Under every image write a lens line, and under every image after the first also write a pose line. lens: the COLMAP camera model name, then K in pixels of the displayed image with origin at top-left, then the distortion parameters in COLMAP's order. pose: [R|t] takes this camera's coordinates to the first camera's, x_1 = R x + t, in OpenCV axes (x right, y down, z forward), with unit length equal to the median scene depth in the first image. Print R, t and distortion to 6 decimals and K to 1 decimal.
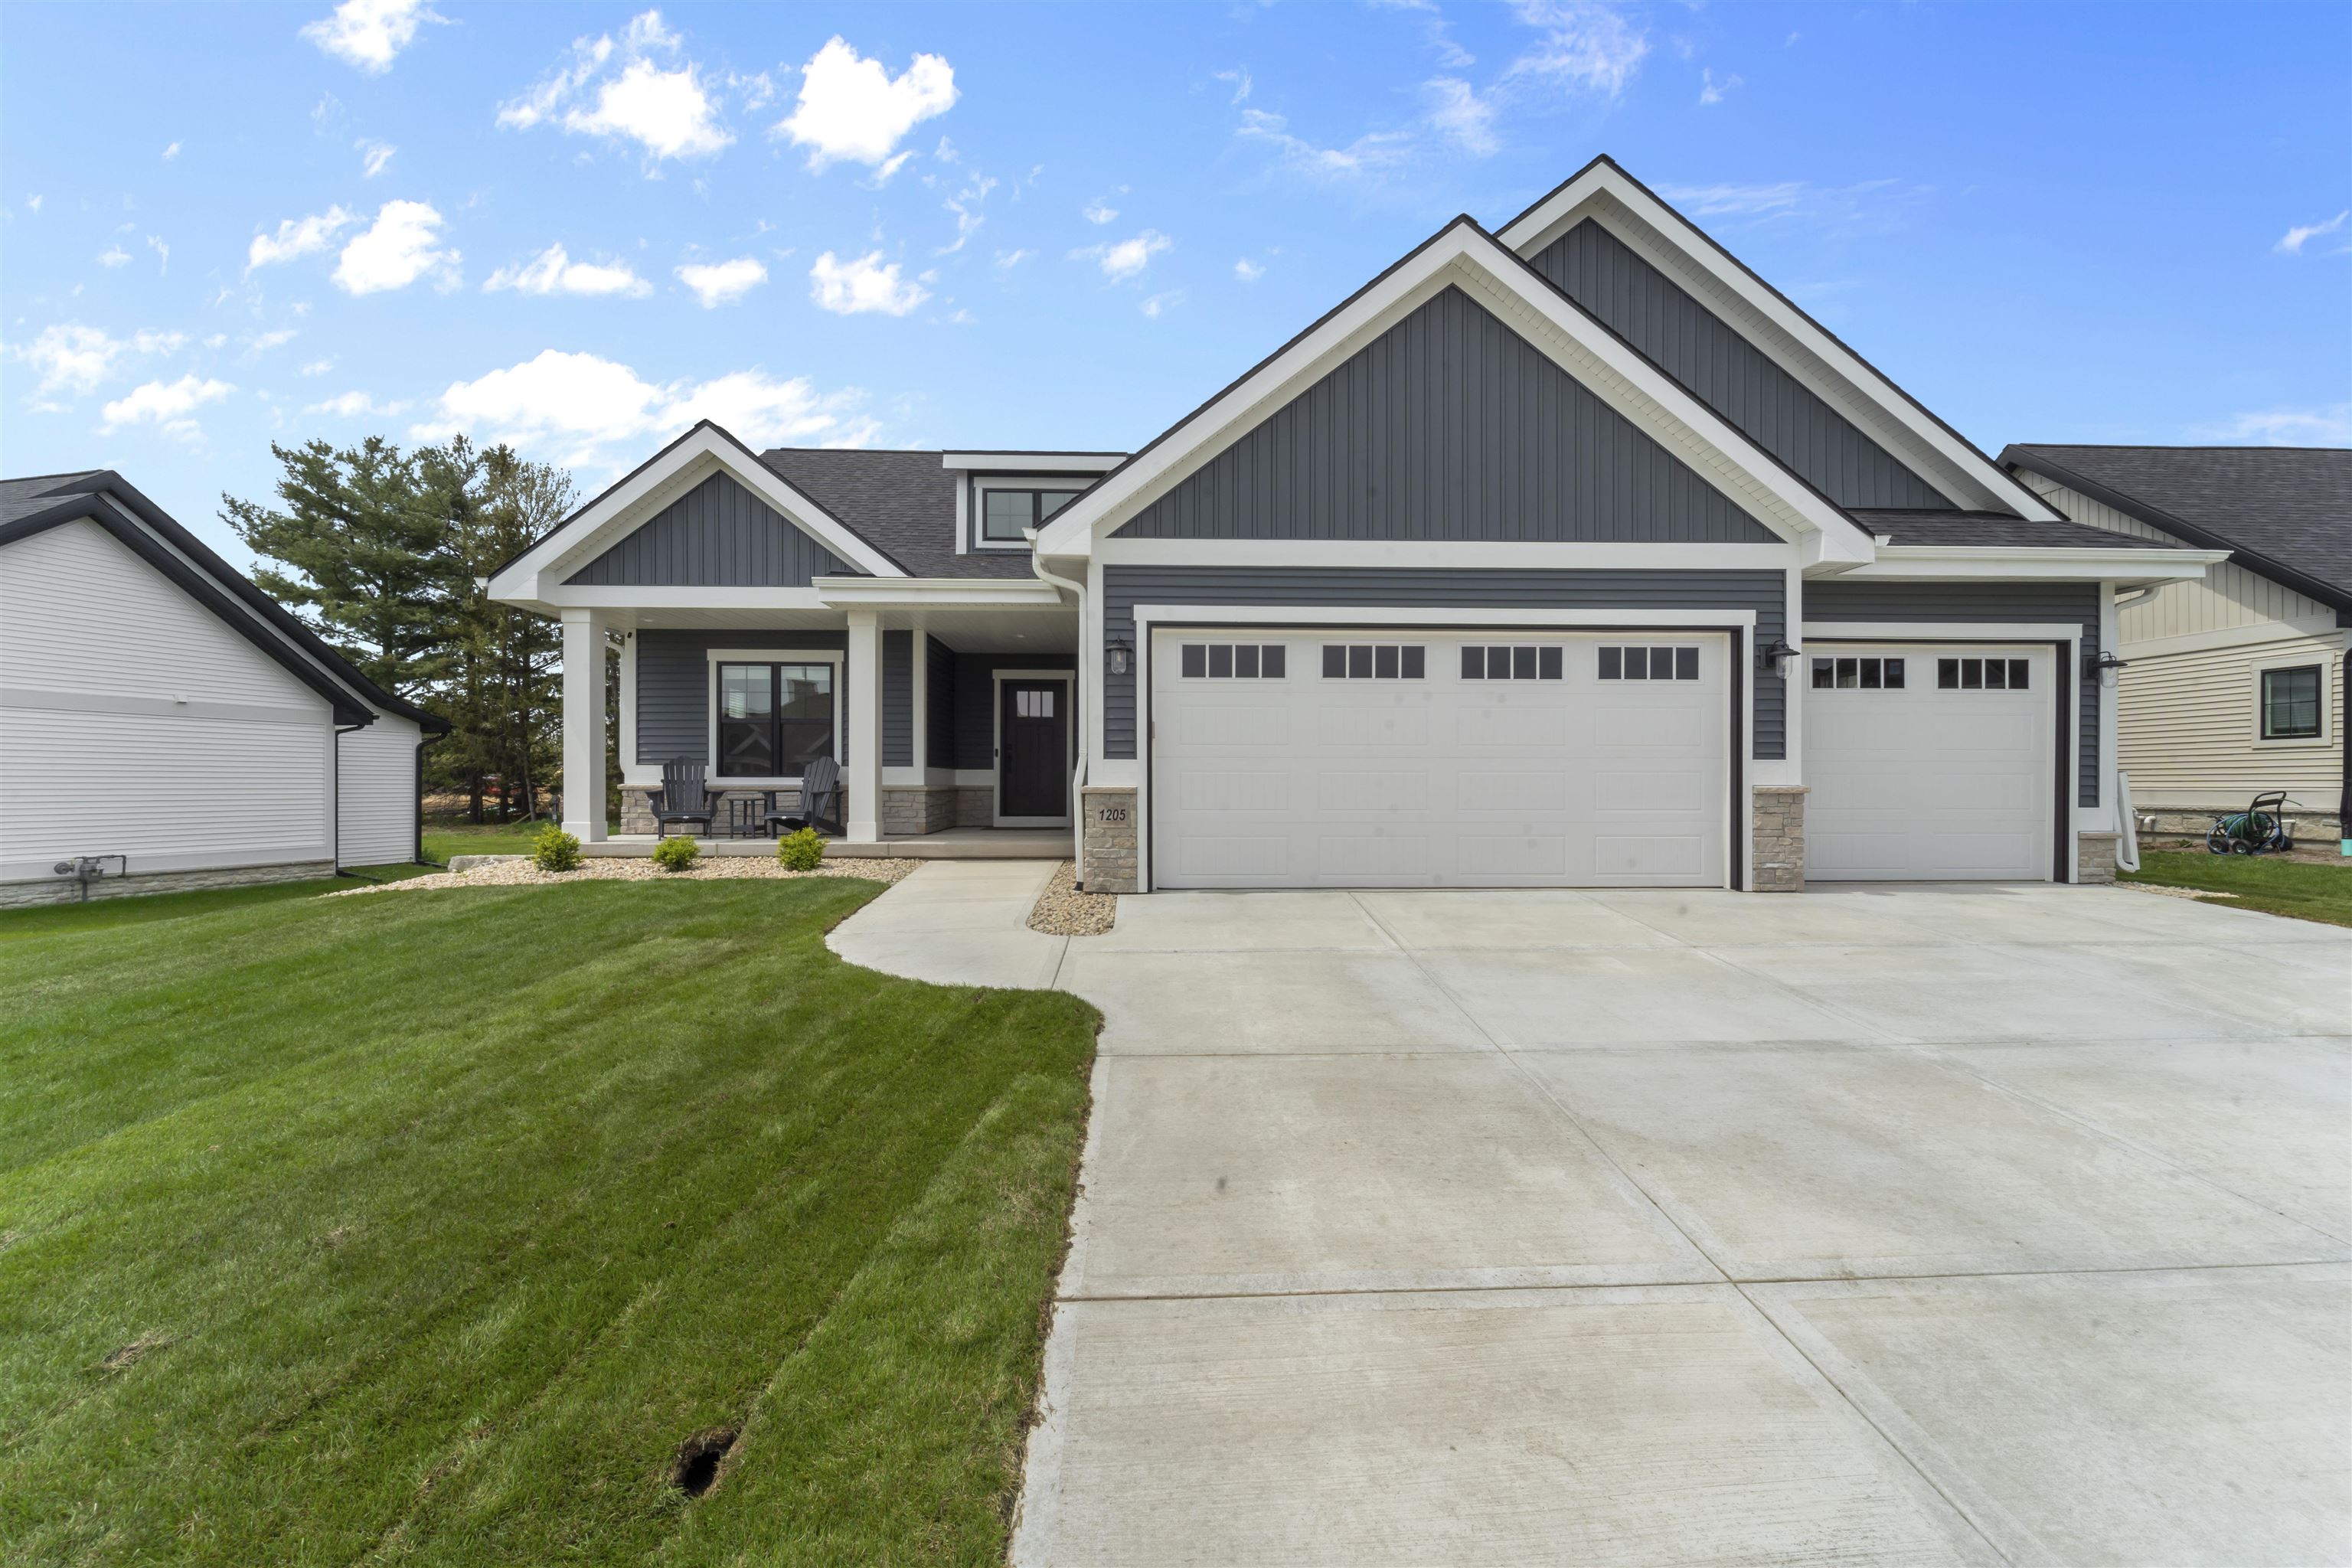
lens RADIAL K [[961.7, 0, 1184.1], [0, 961.7, 777.1], [0, 0, 1]] dist [-0.001443, 0.000136]
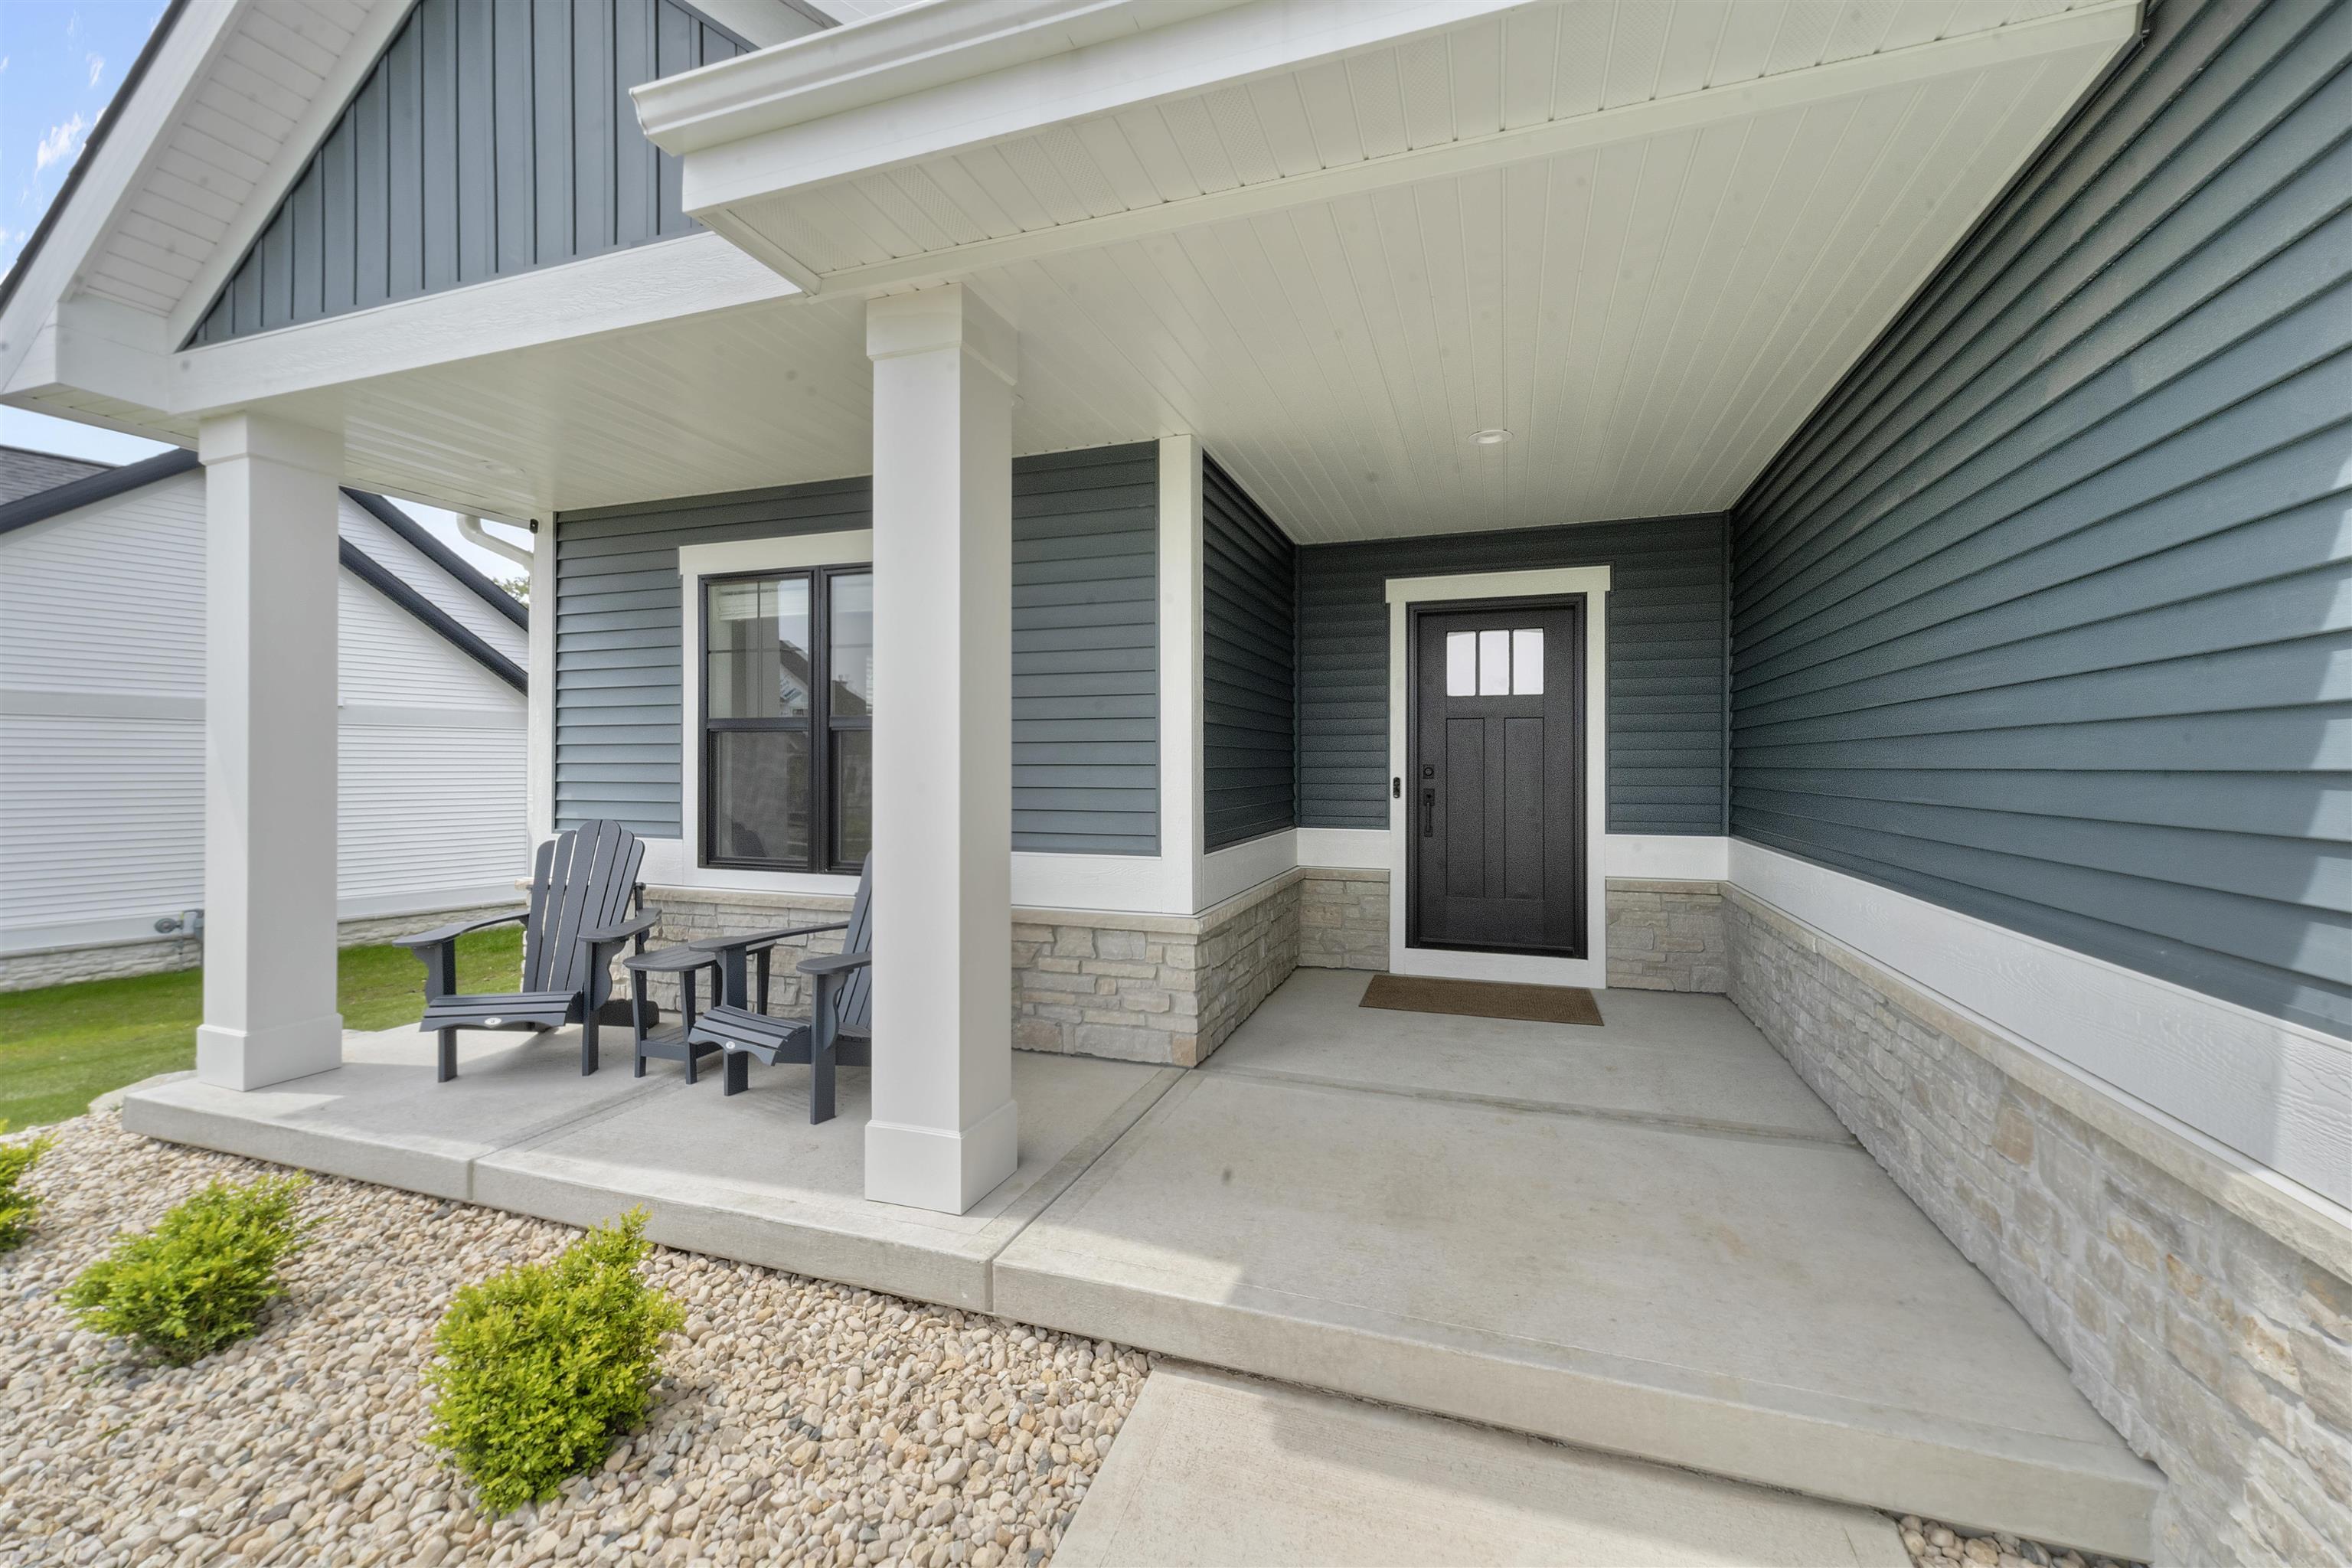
lens RADIAL K [[961.7, 0, 1167.7], [0, 961.7, 739.5], [0, 0, 1]] dist [-0.001443, 0.000136]
pose [[0.928161, -0.009913, -0.372048, -0.134911], [0.000697, 0.999690, -0.024896, -0.035725], [0.372179, 0.022848, 0.927880, 0.594983]]
